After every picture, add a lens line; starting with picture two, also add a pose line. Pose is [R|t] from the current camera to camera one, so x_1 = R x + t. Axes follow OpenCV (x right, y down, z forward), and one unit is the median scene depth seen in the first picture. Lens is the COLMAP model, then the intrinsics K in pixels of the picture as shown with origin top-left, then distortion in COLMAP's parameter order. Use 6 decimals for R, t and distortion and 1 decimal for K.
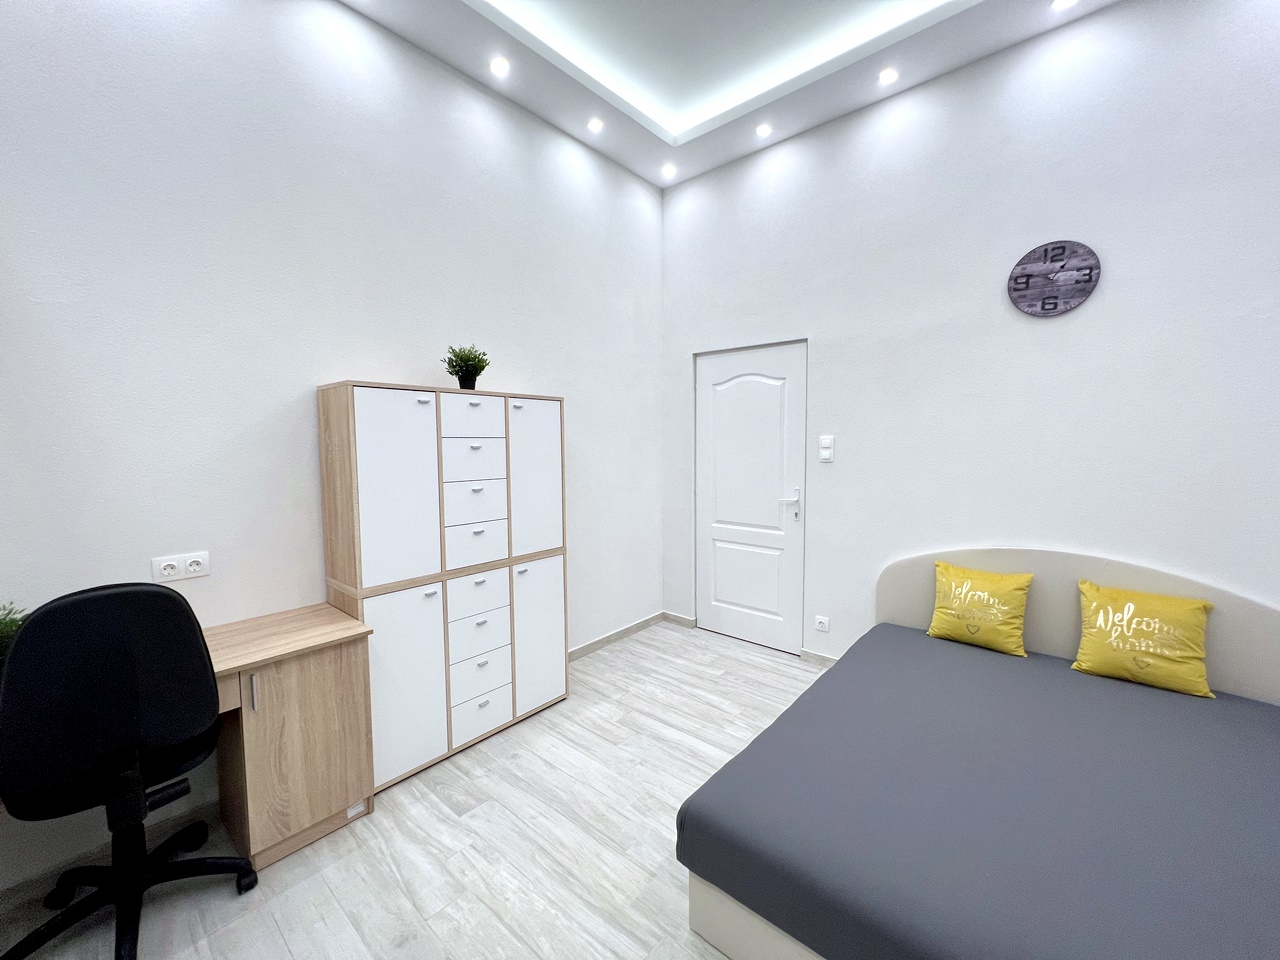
lens RADIAL K [[512.0, 0, 636.1], [0, 512.0, 478.2], [0, 0, 1]] dist [-0.002270, 0.000622]
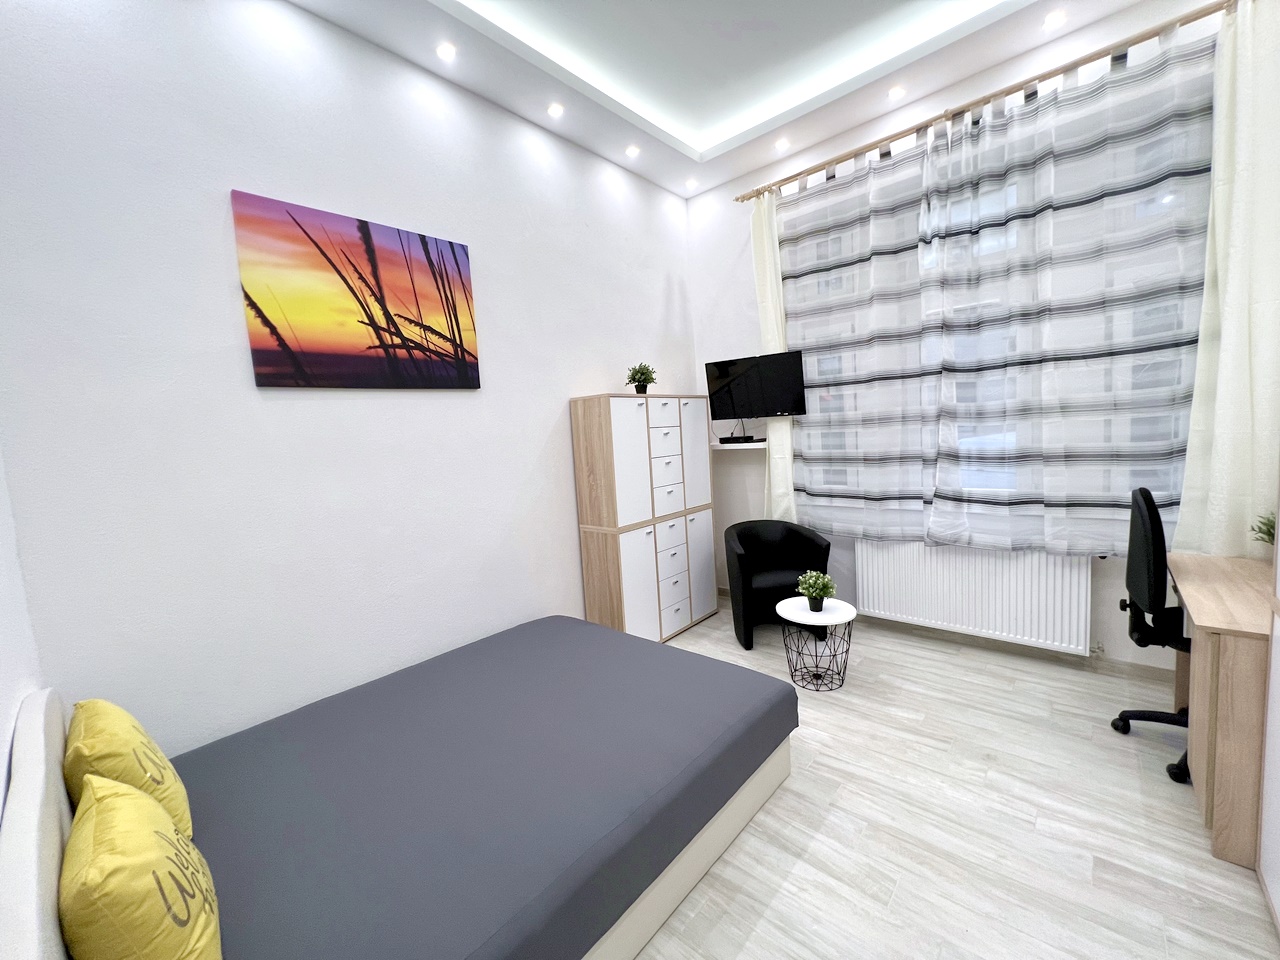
lens RADIAL K [[512.0, 0, 636.1], [0, 512.0, 478.2], [0, 0, 1]] dist [-0.002270, 0.000622]
pose [[-0.997368, 0.068945, 0.022439, 0.275974], [0.071704, 0.983789, 0.164370, -0.107433], [-0.010742, 0.165546, -0.986143, 1.416091]]
